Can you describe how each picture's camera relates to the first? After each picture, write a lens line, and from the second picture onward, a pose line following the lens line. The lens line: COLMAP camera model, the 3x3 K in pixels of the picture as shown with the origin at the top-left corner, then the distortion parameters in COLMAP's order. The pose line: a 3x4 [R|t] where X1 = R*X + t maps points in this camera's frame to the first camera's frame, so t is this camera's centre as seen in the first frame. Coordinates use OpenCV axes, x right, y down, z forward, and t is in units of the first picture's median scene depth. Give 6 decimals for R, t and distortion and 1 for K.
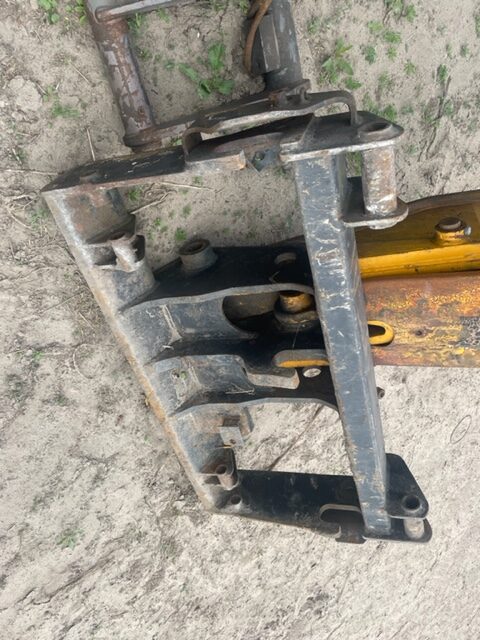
lens RADIAL K [[488.7, 0, 245.4], [0, 488.7, 317.3], [0, 0, 1]] dist [0.062897, -0.089357]
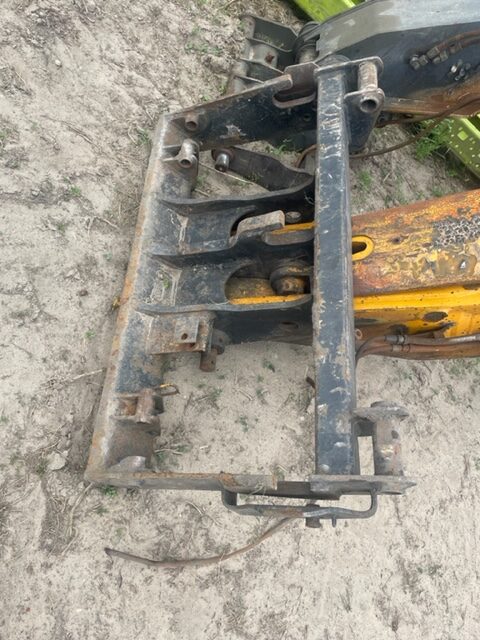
lens RADIAL K [[488.7, 0, 243.6], [0, 488.7, 321.1], [0, 0, 1]] dist [0.062897, -0.089357]
pose [[0.947131, 0.262441, -0.184574, 0.272250], [-0.287844, 0.440906, -0.850146, 1.137972], [-0.141733, 0.858328, 0.493137, 0.638002]]
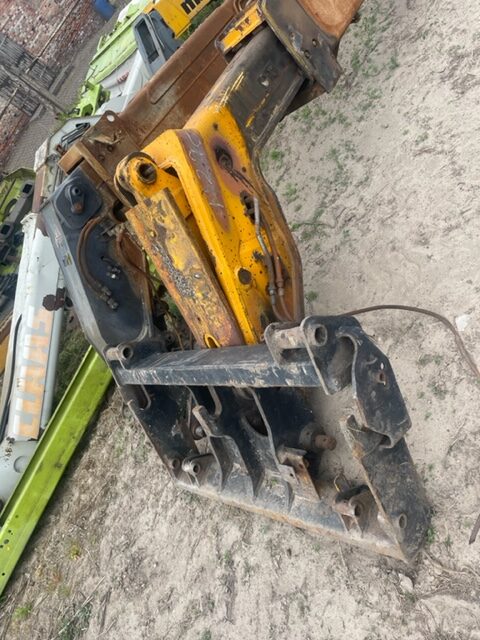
lens RADIAL K [[488.7, 0, 235.4], [0, 488.7, 309.1], [0, 0, 1]] dist [0.062897, -0.089357]
pose [[-0.039477, -0.976274, -0.212912, 0.684571], [0.091602, 0.208645, -0.973692, 1.468863], [0.995013, -0.057941, 0.081192, 0.967972]]
